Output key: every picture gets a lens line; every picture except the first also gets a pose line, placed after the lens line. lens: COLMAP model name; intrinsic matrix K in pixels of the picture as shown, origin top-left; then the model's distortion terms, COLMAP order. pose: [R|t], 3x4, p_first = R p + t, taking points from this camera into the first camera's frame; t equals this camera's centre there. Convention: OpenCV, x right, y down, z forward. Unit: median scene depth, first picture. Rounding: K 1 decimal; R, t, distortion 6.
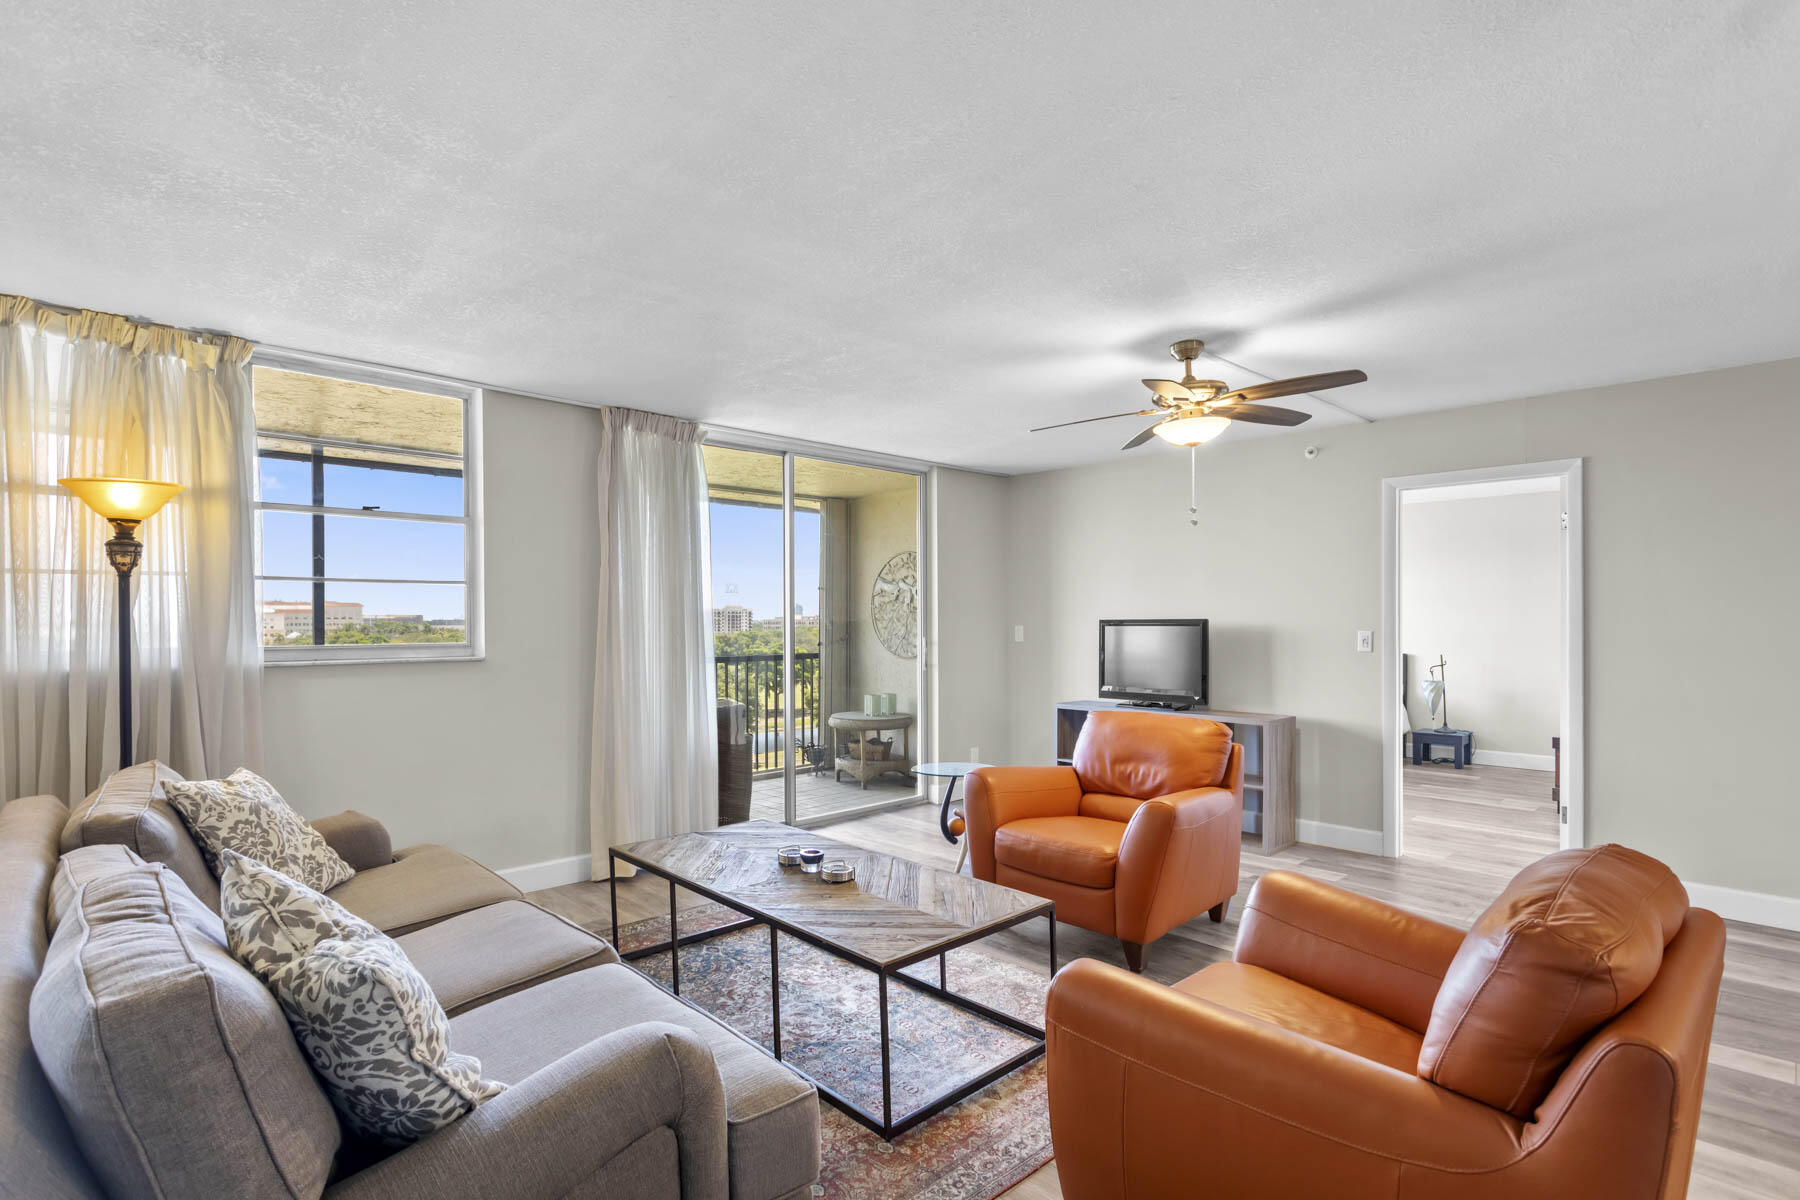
lens RADIAL K [[875.9, 0, 889.4], [0, 875.9, 613.5], [0, 0, 1]] dist [-0.006977, 0.006305]
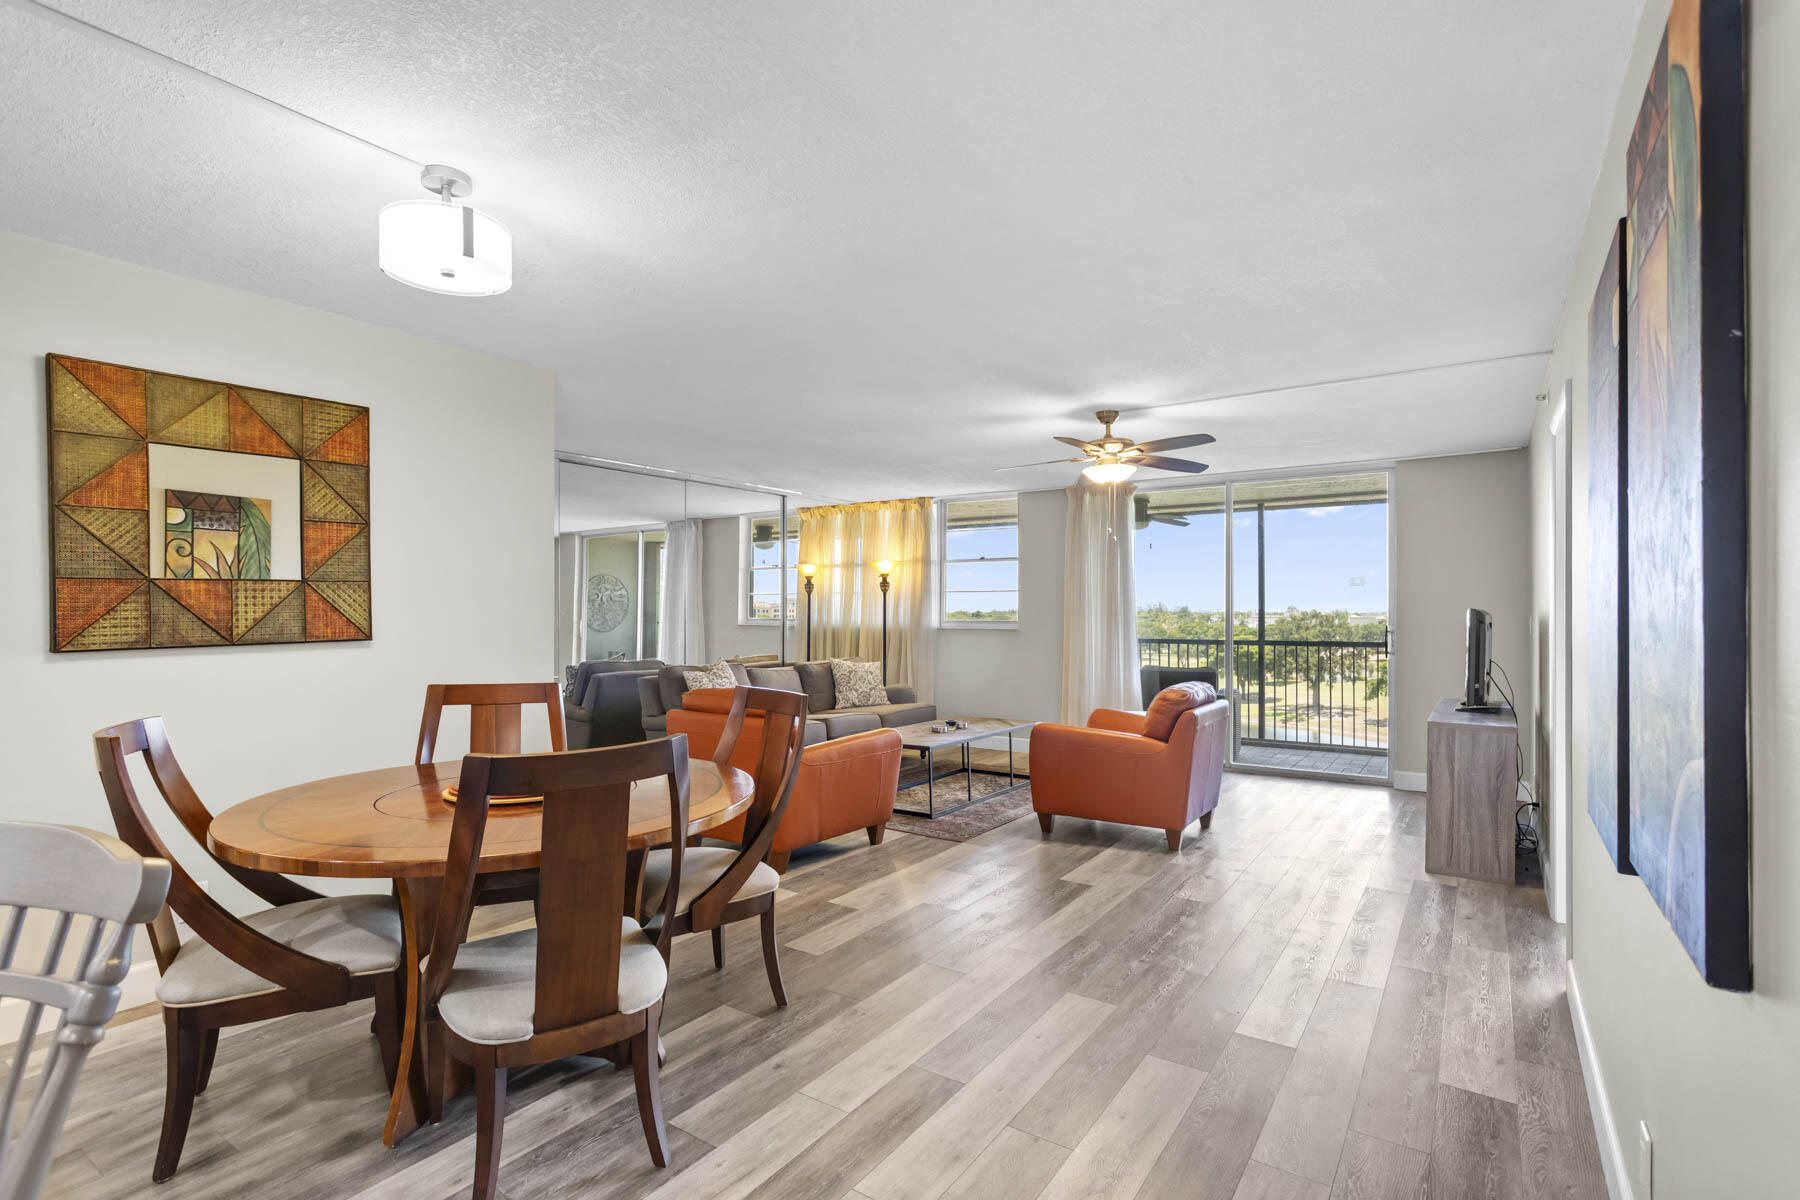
lens RADIAL K [[875.9, 0, 904.5], [0, 875.9, 613.4], [0, 0, 1]] dist [-0.006977, 0.006305]
pose [[0.223120, 0.005035, -0.974778, 1.693676], [0.006518, 0.999957, 0.006657, 0.000835], [0.974769, -0.007839, 0.223078, 0.376803]]
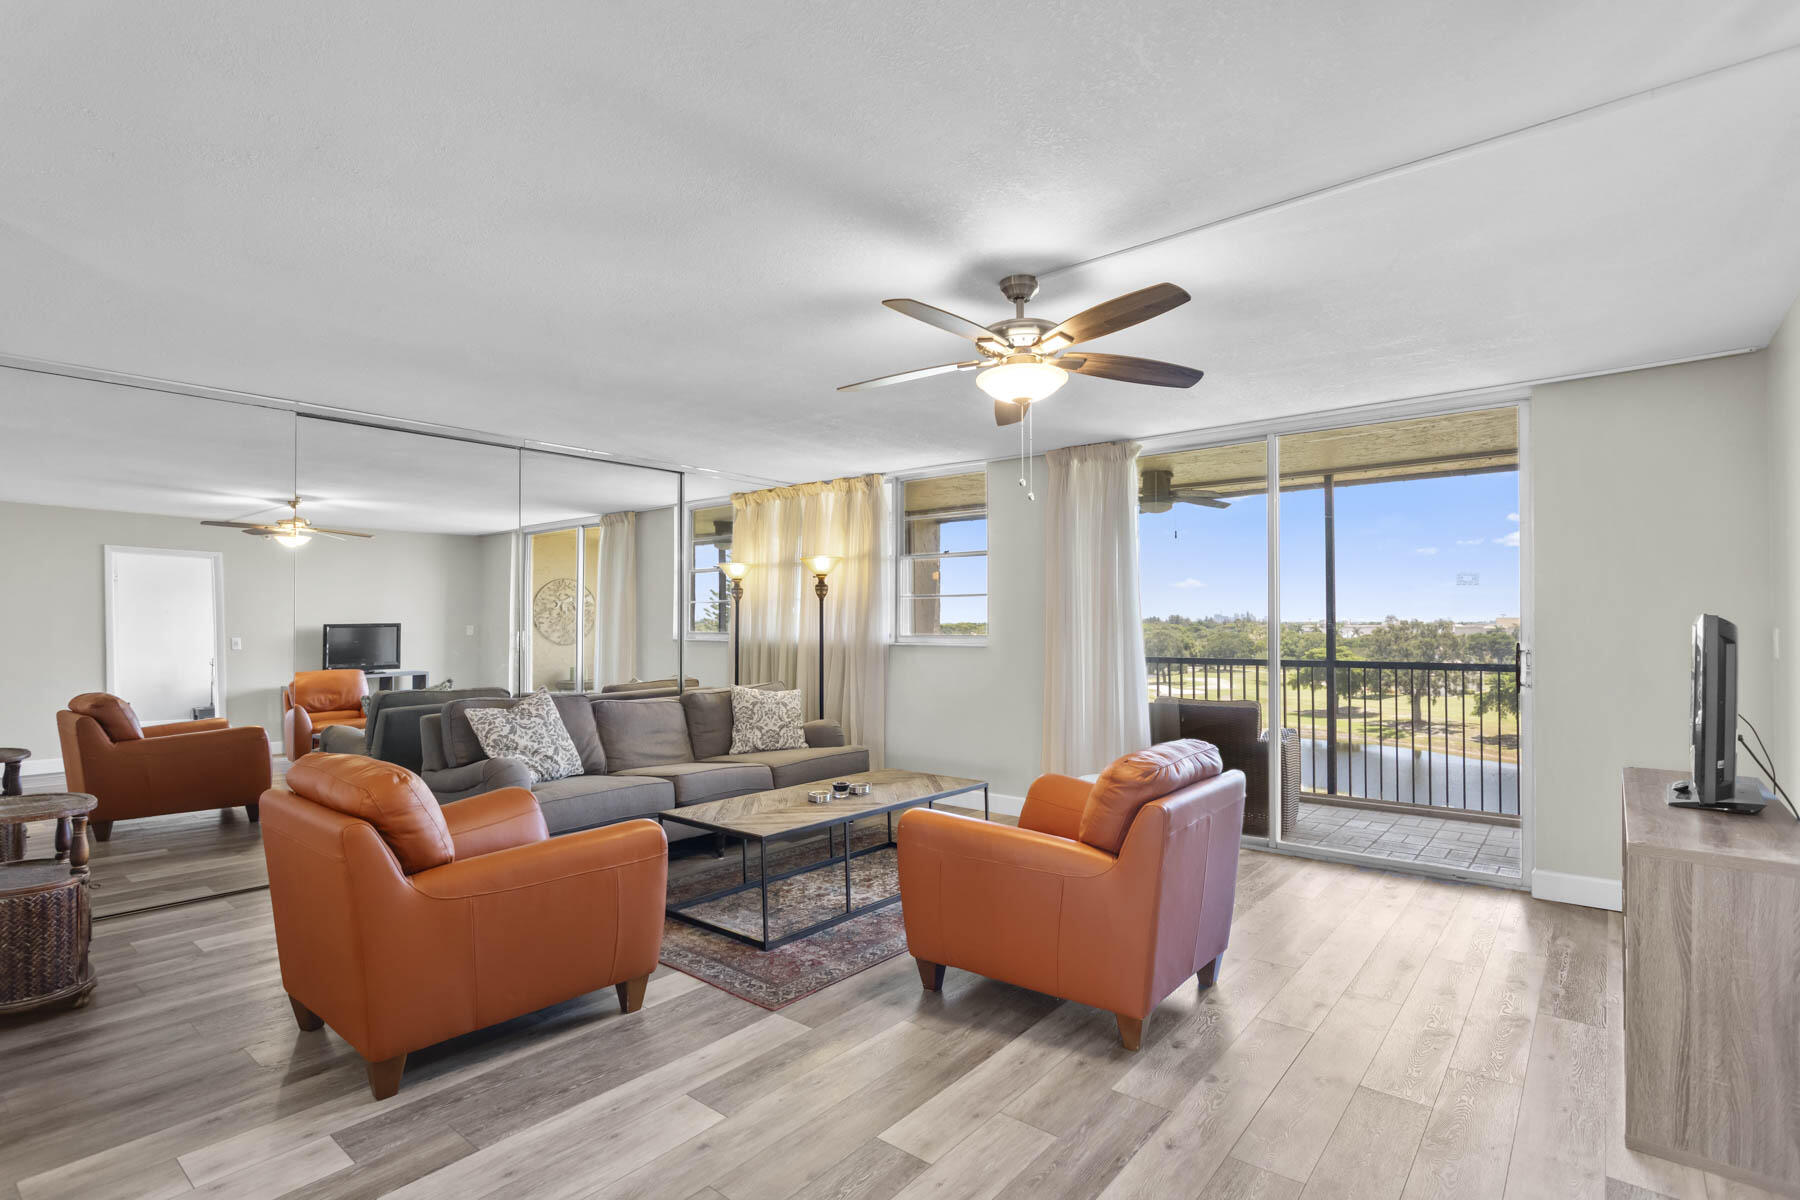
lens RADIAL K [[875.9, 0, 905.3], [0, 875.9, 617.3], [0, 0, 1]] dist [-0.006977, 0.006305]
pose [[0.134719, -0.003158, -0.990879, 1.173951], [0.009809, 0.999950, -0.001854, 0.004787], [0.990835, -0.009469, 0.134744, 0.806010]]
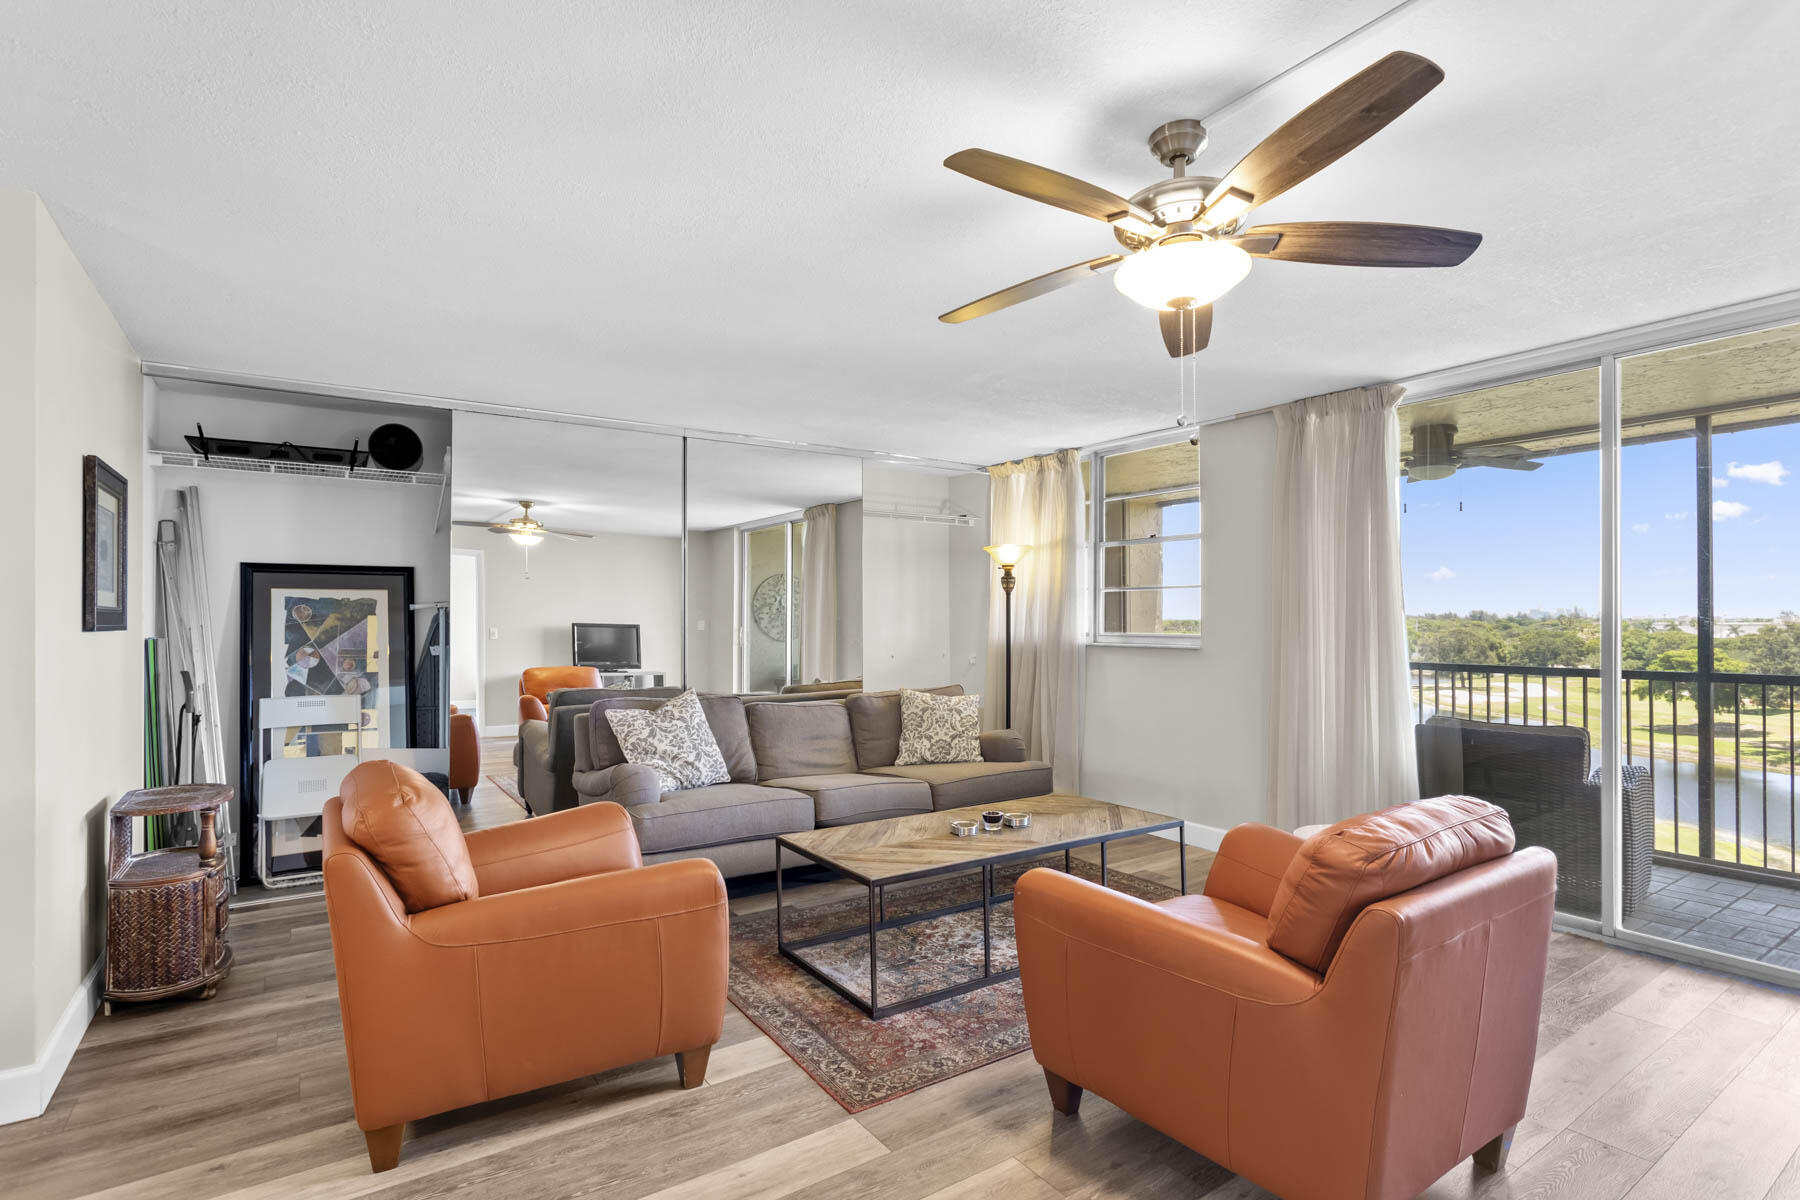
lens RADIAL K [[875.9, 0, 900.2], [0, 875.9, 618.4], [0, 0, 1]] dist [-0.006977, 0.006305]
pose [[-0.149460, 0.002649, -0.988764, 0.965485], [0.009346, 0.999956, 0.001266, 0.005217], [0.988724, -0.009052, -0.149479, 0.931194]]
